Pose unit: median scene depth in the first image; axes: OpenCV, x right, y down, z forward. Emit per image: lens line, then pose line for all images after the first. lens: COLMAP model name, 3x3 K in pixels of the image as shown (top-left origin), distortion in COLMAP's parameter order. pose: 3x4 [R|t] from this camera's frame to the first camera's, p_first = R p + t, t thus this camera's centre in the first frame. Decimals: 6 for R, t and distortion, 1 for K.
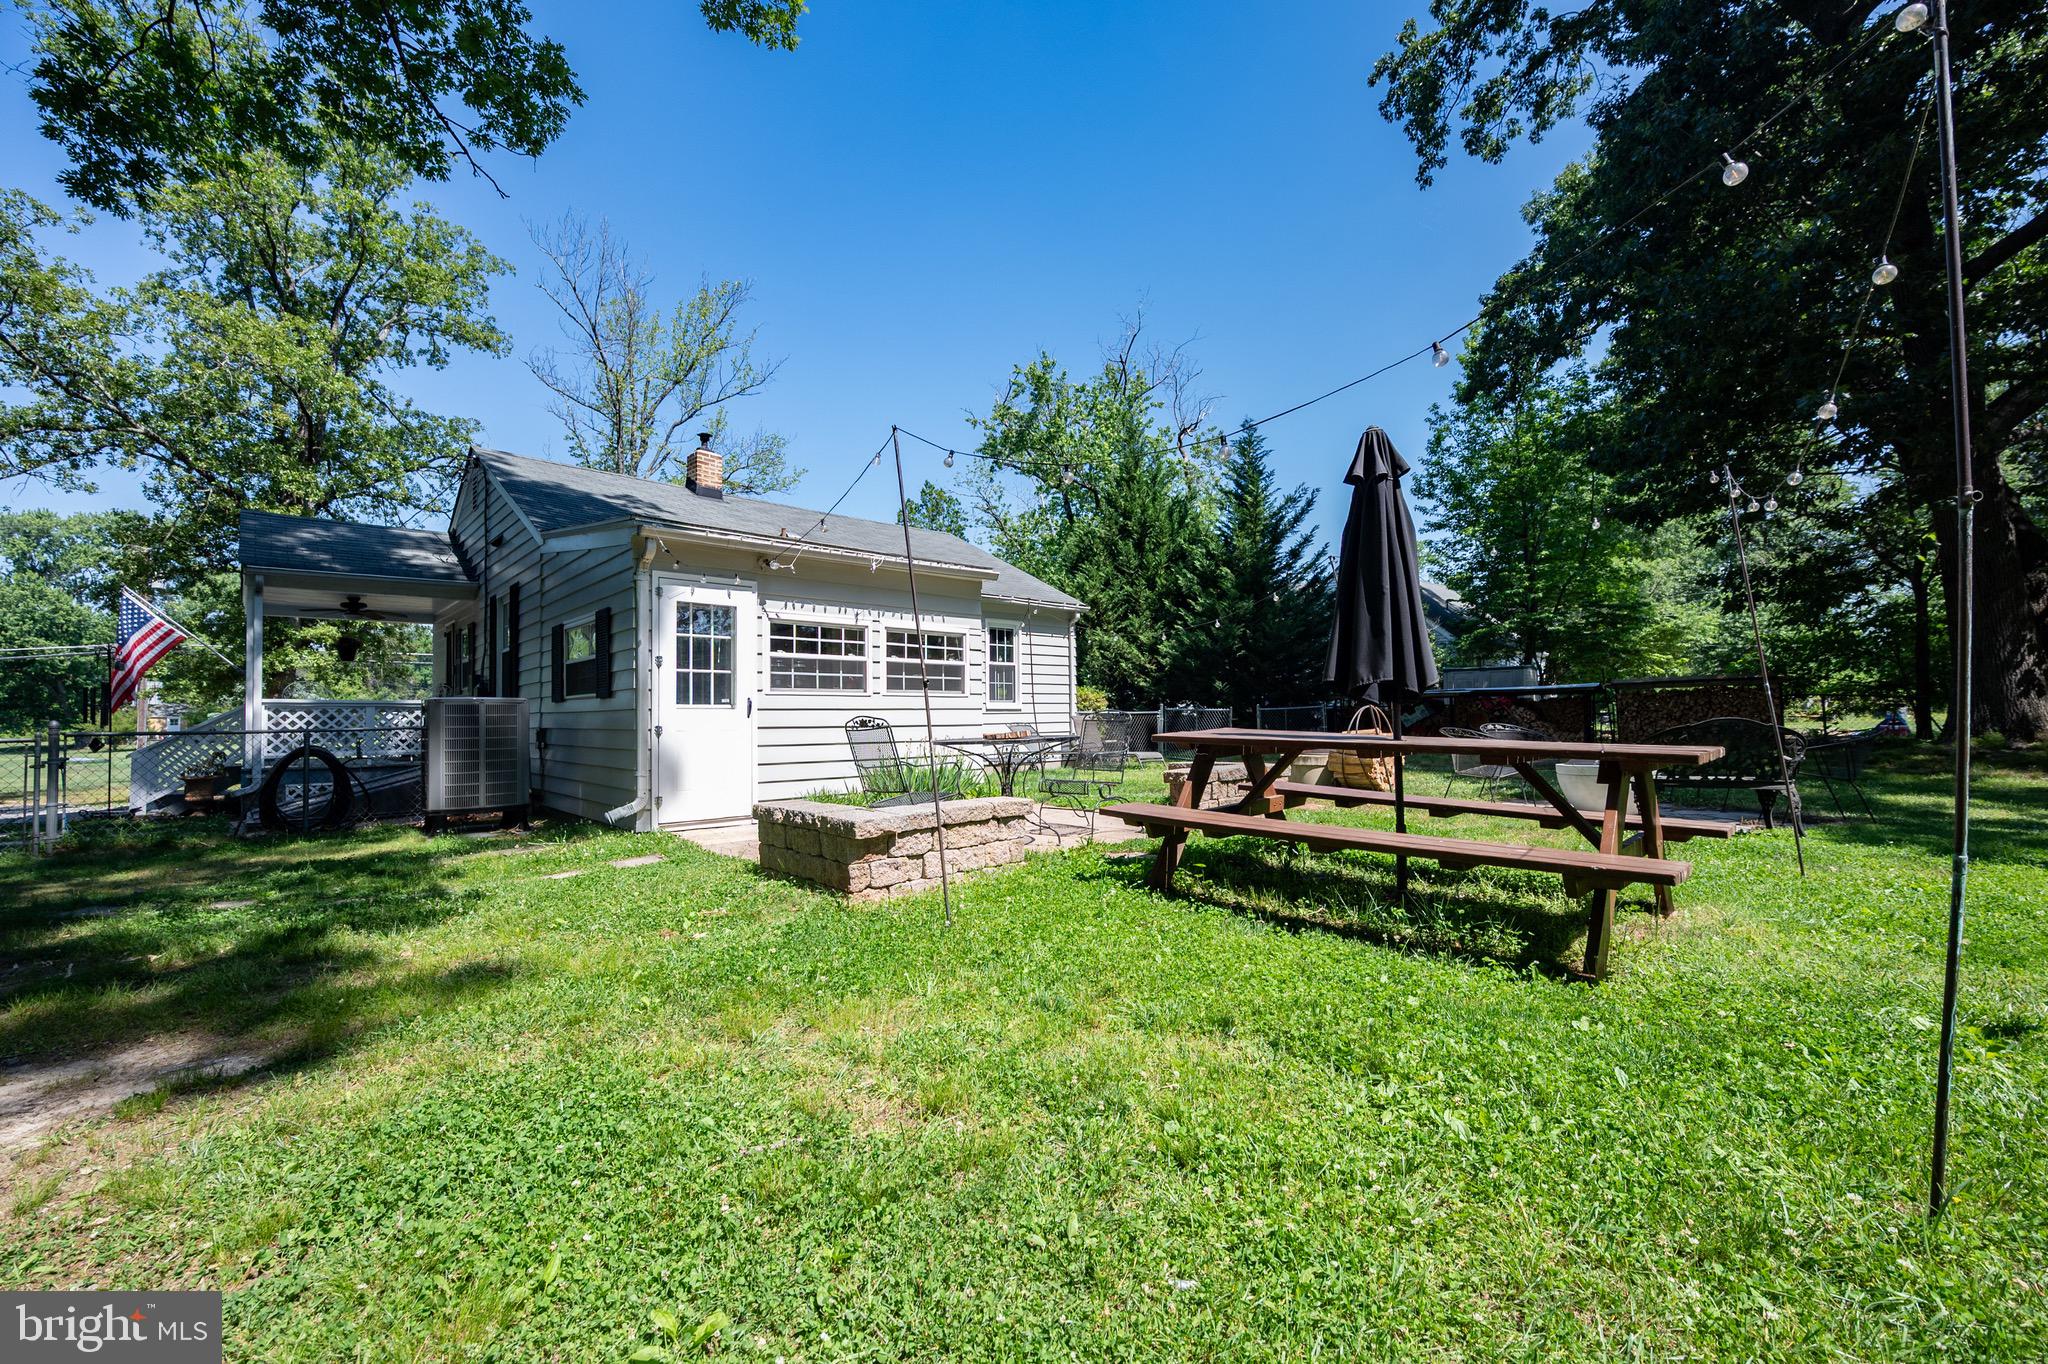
lens RADIAL K [[826.7, 0, 1019.5], [0, 826.7, 696.6], [0, 0, 1]] dist [-0.001906, -0.000432]
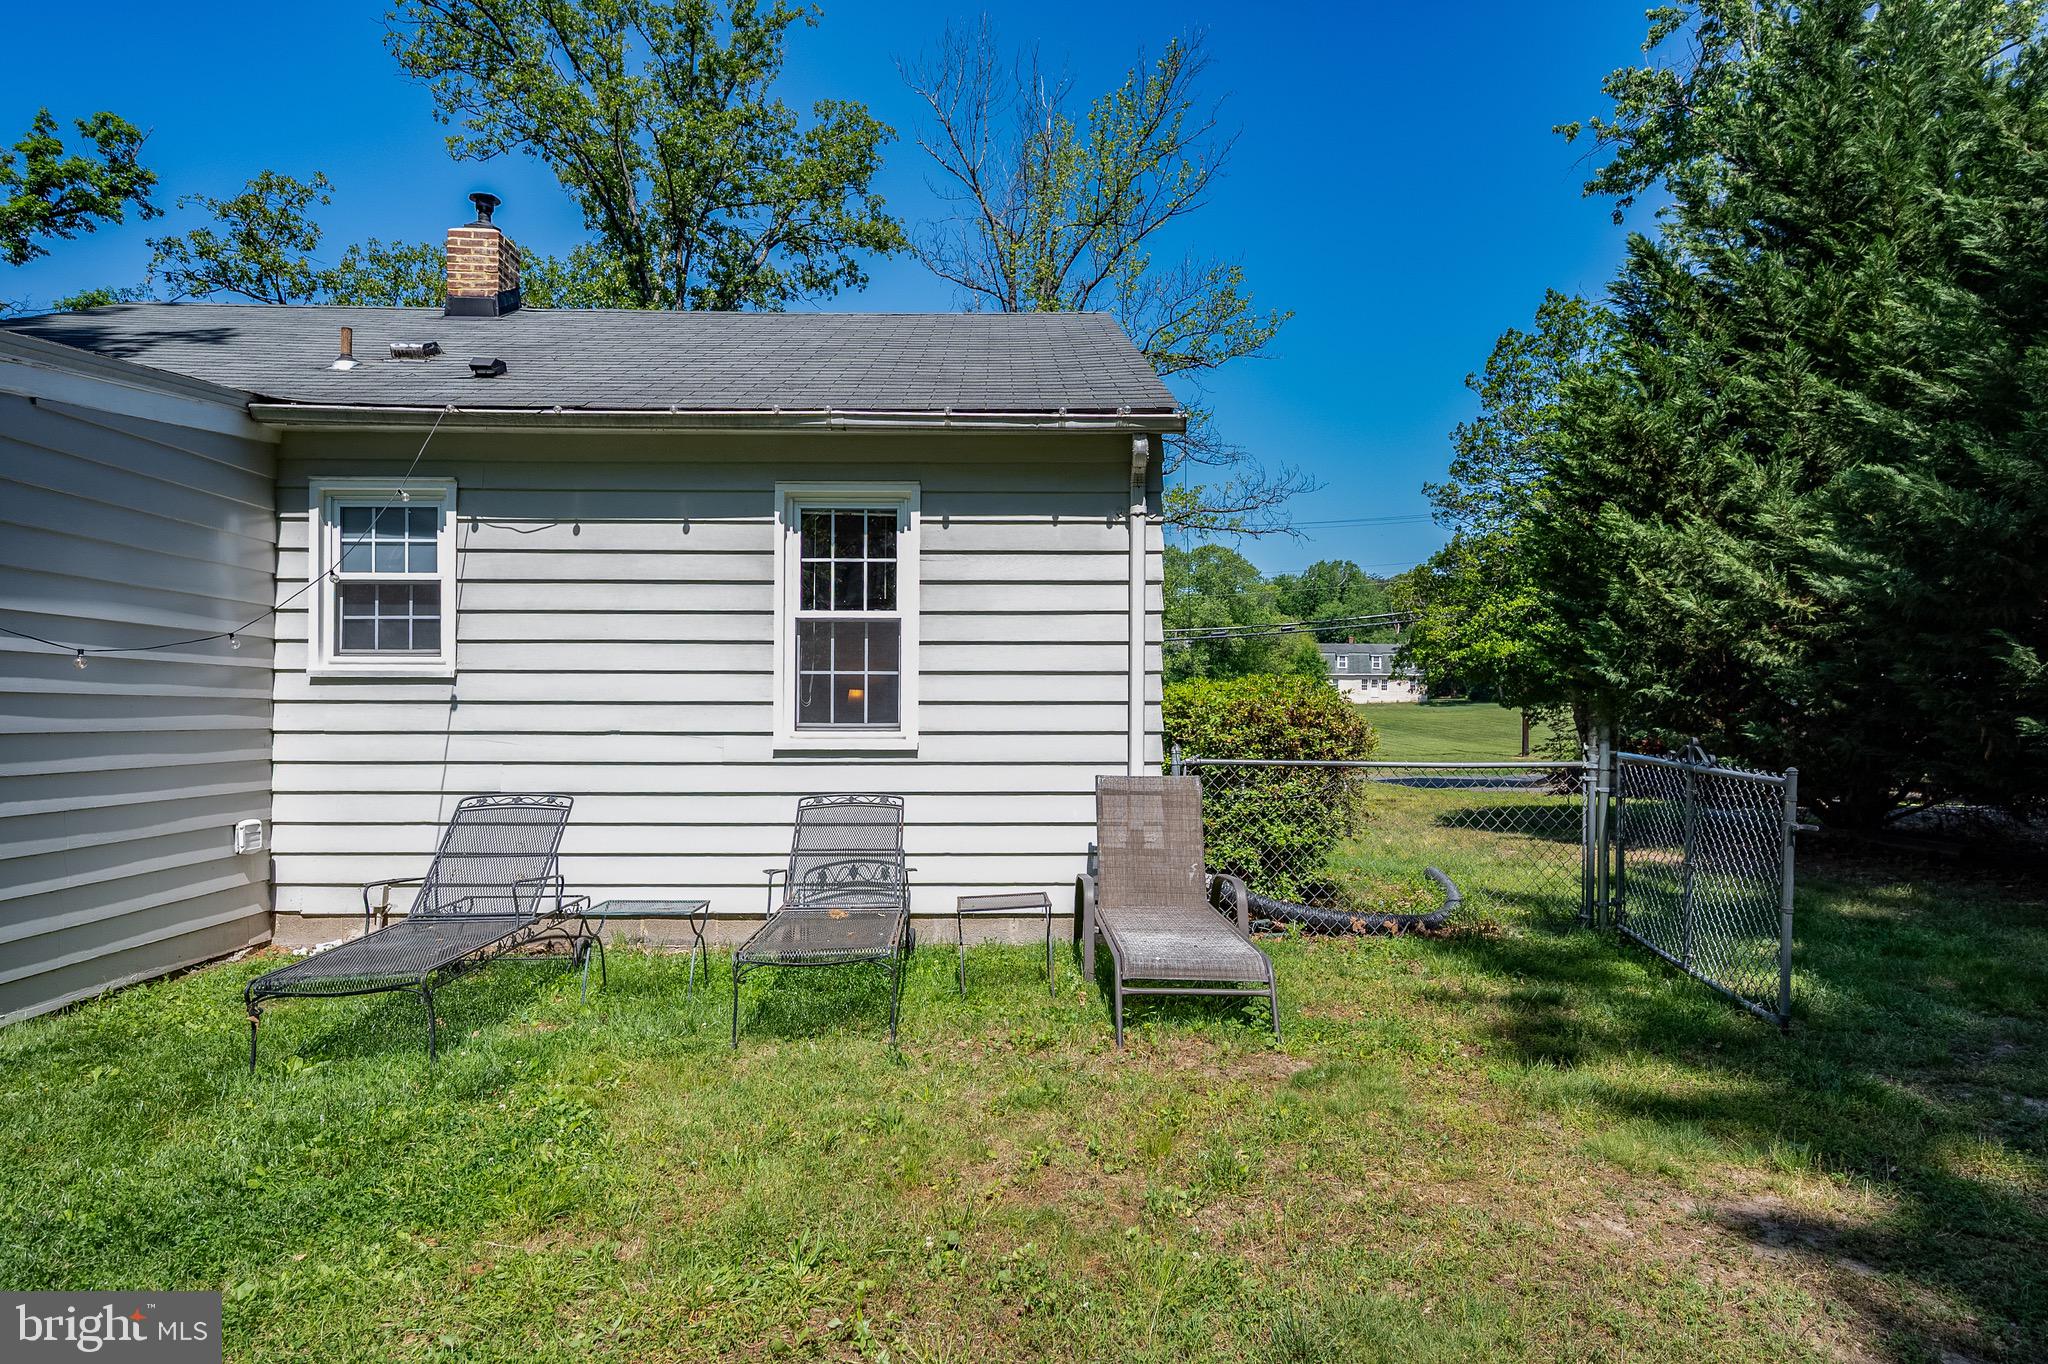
lens RADIAL K [[1079.2, 0, 1014.9], [0, 1079.2, 695.0], [0, 0, 1]] dist [0.000495, -0.000665]
pose [[0.744129, 0.004601, -0.668020, 0.360957], [0.005530, 0.999900, 0.013047, -0.014561], [0.668013, -0.013402, 0.744029, 0.807907]]
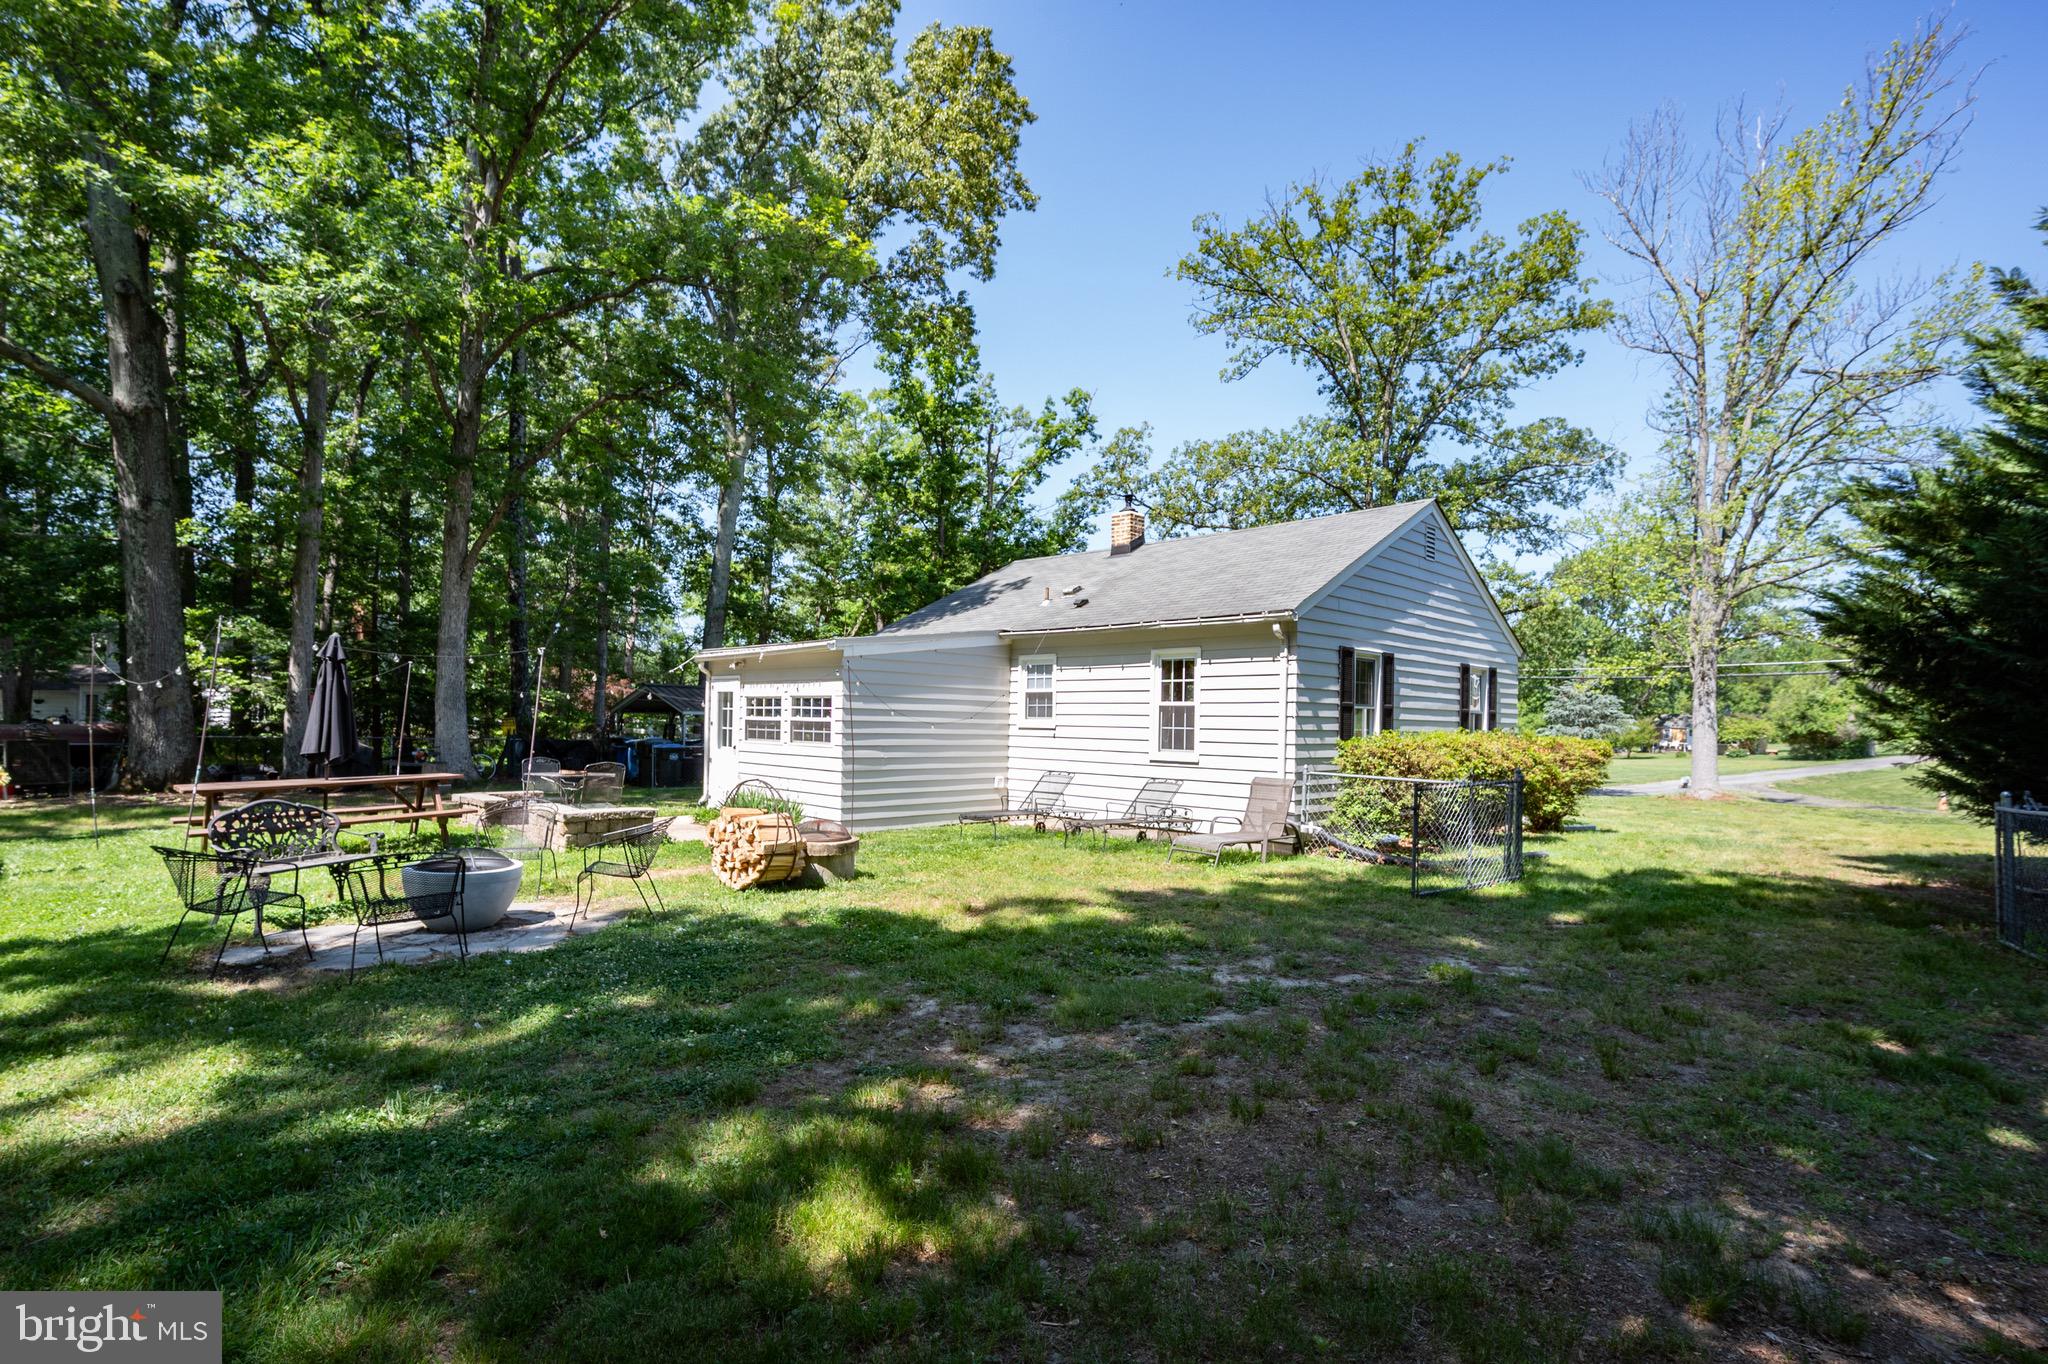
lens RADIAL K [[962.5, 0, 1008.5], [0, 962.5, 716.4], [0, 0, 1]] dist [-0.001338, 0.000108]
pose [[0.017824, 0.008417, -0.999806, 1.008958], [0.007197, 0.999938, 0.008546, -0.041388], [0.999815, -0.007348, 0.017763, 0.923326]]
